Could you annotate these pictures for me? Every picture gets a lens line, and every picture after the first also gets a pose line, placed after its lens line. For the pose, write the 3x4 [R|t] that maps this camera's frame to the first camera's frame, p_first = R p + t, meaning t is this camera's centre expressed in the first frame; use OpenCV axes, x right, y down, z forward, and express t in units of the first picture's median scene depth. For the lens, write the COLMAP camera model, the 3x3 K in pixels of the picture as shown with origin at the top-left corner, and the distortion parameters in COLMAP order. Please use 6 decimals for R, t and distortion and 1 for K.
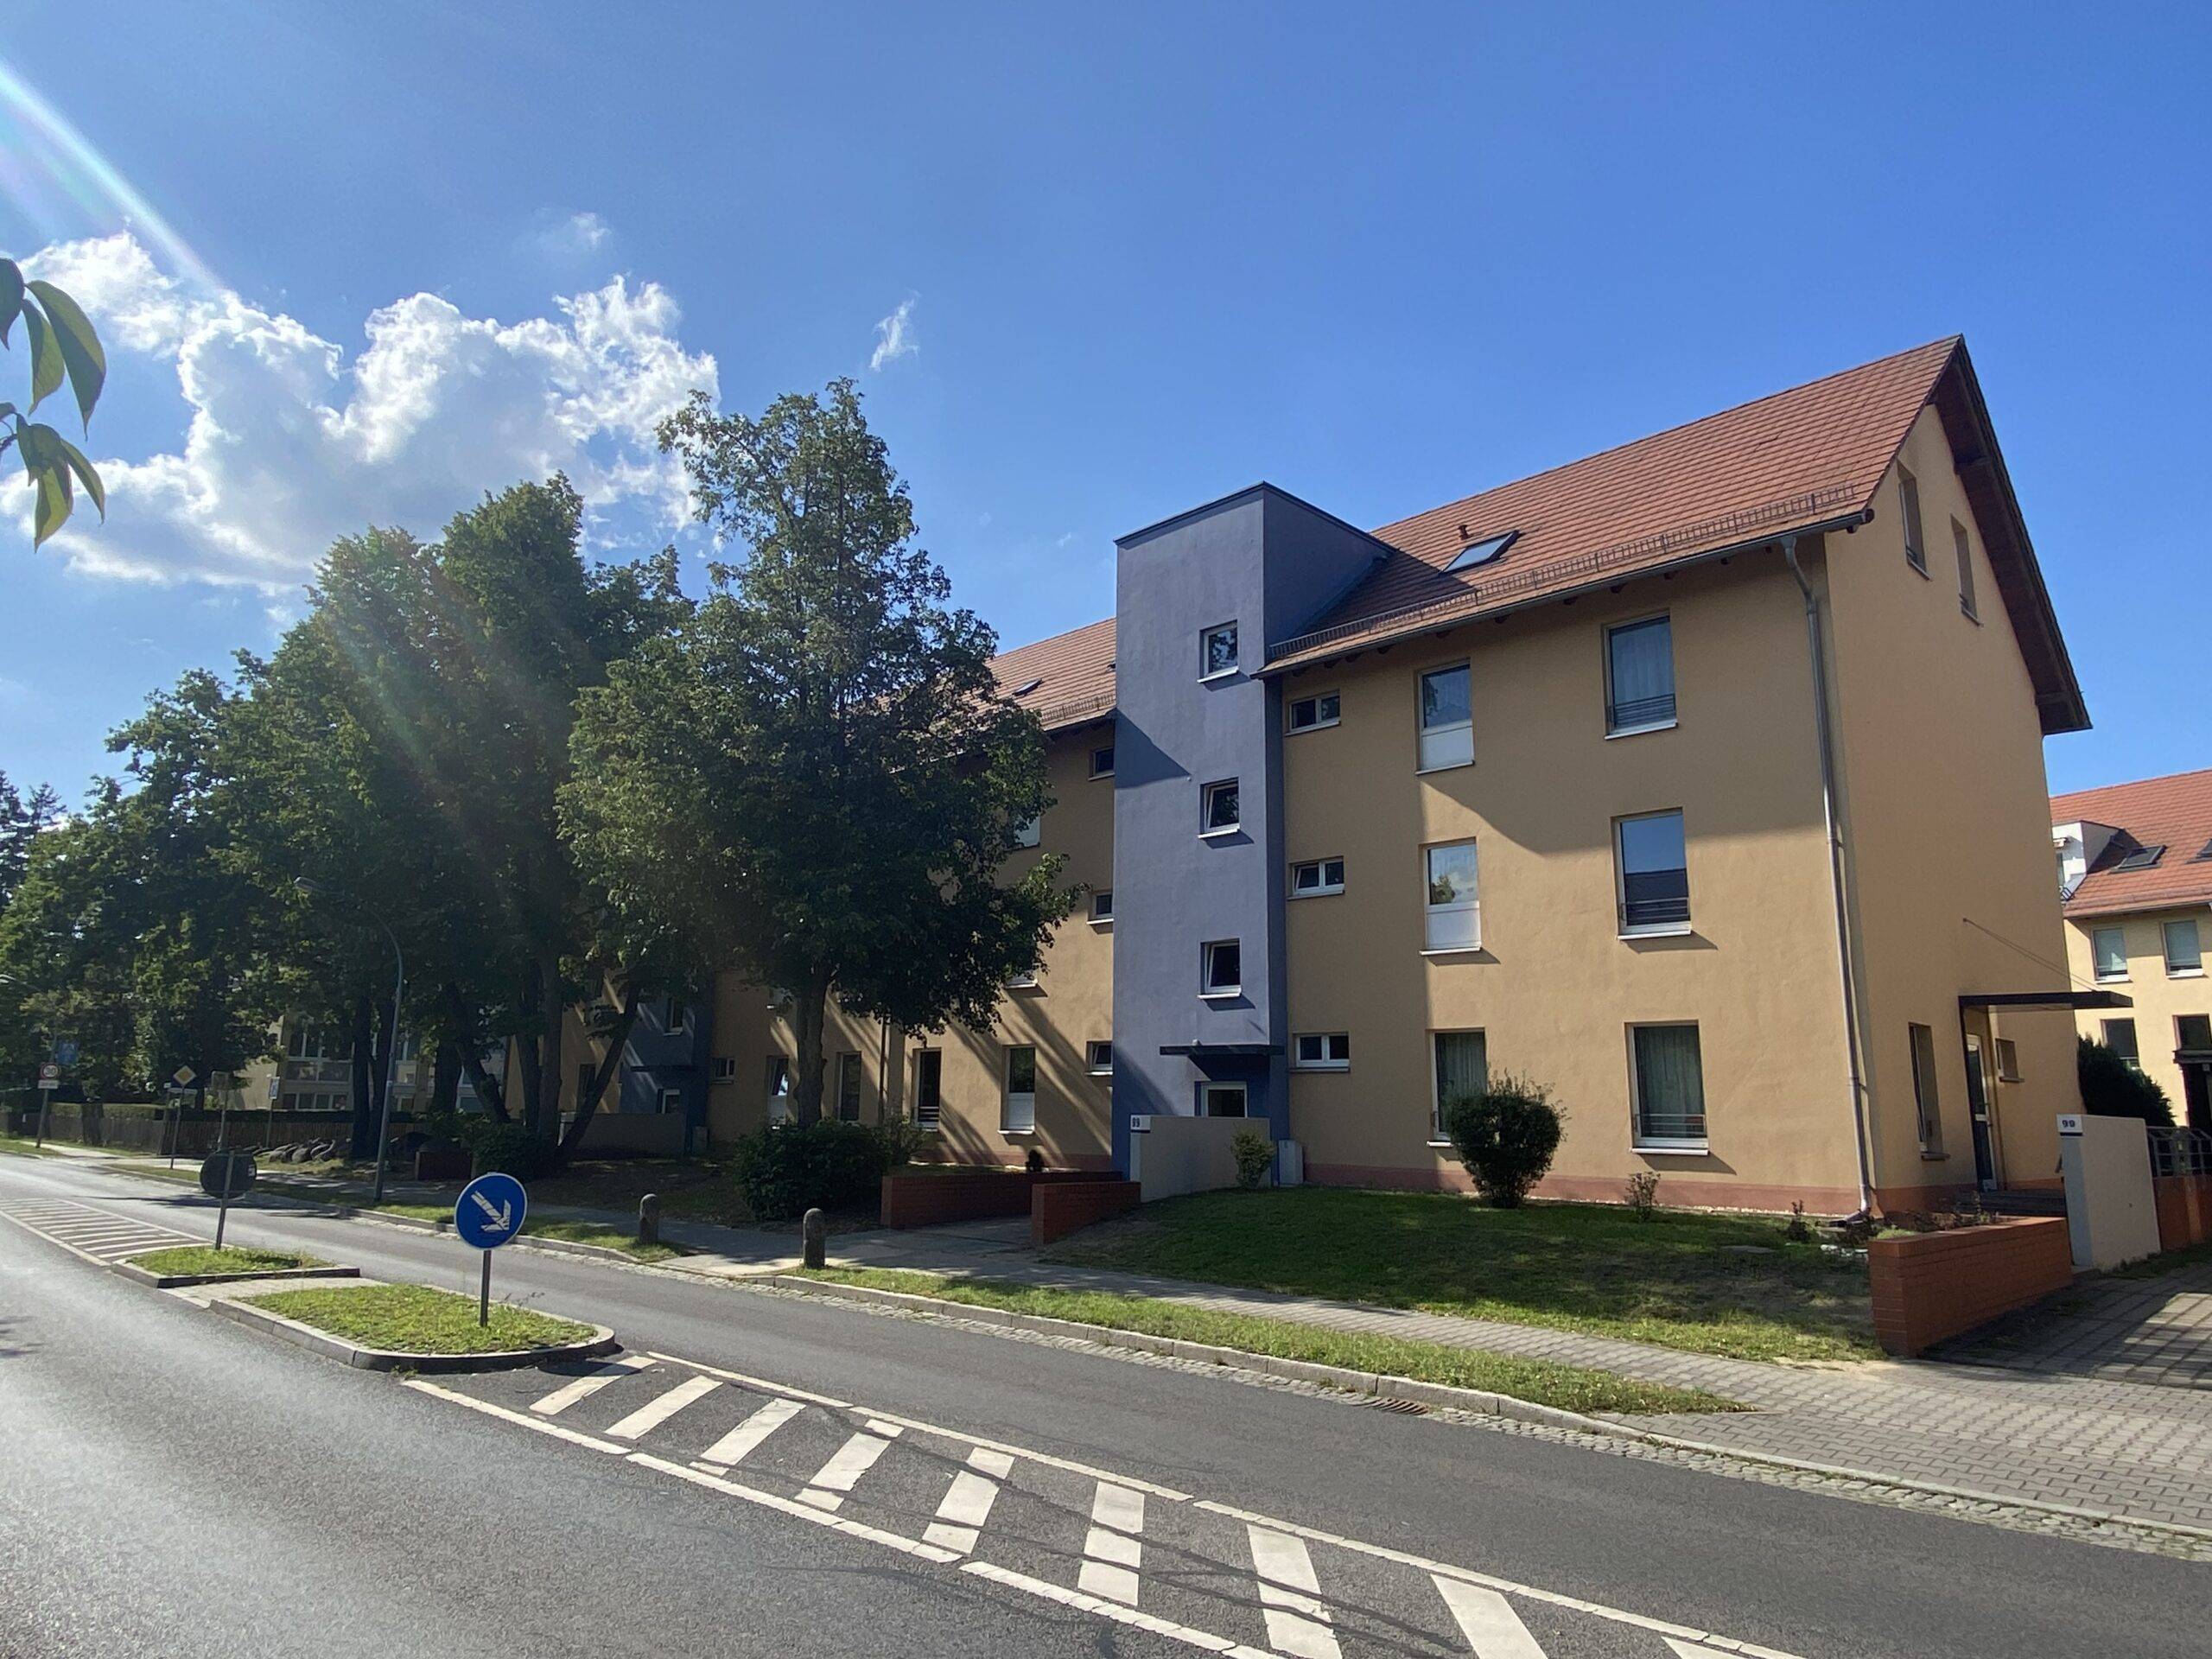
lens RADIAL K [[1350.2, 0, 1106.0], [0, 1350.2, 829.5], [0, 0, 1]] dist [0.001513, 0.000492]
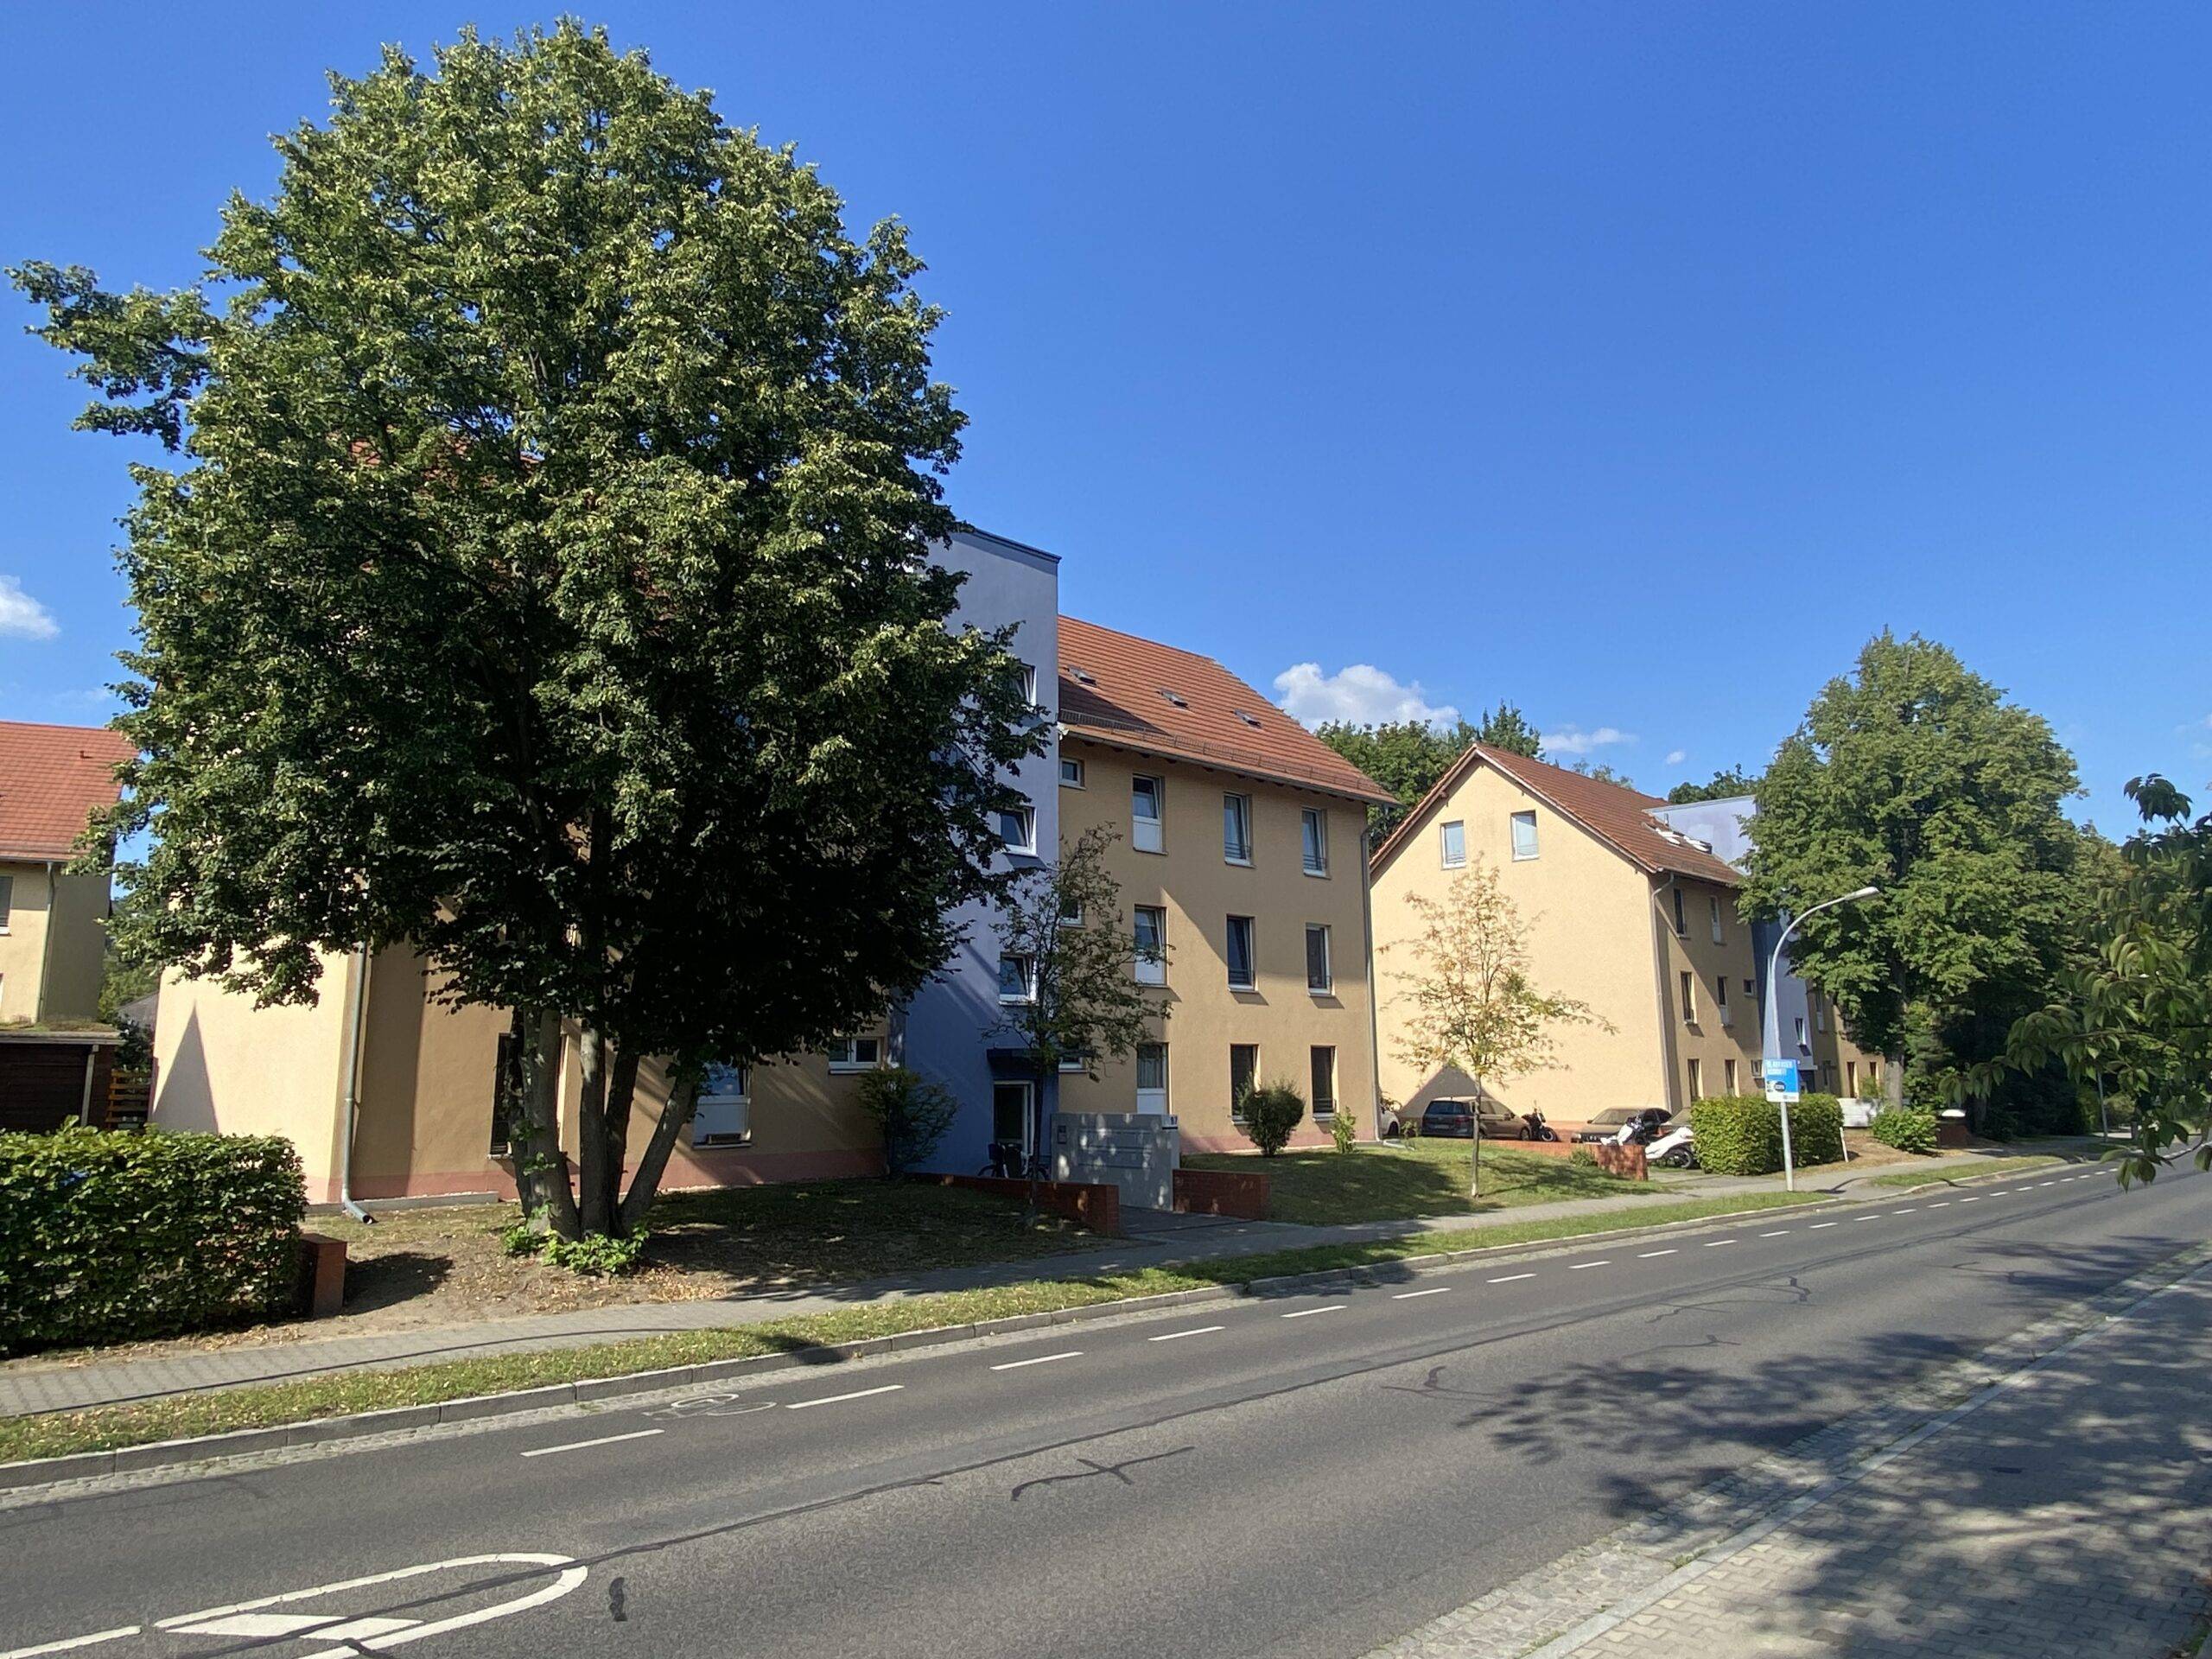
lens RADIAL K [[1350.2, 0, 1106.0], [0, 1350.2, 829.5], [0, 0, 1]] dist [0.001513, 0.000492]
pose [[0.081492, 0.184275, 0.979491, -1.166776], [-0.174787, 0.970171, -0.167980, 0.178903], [-0.981228, -0.157513, 0.111270, 0.933313]]
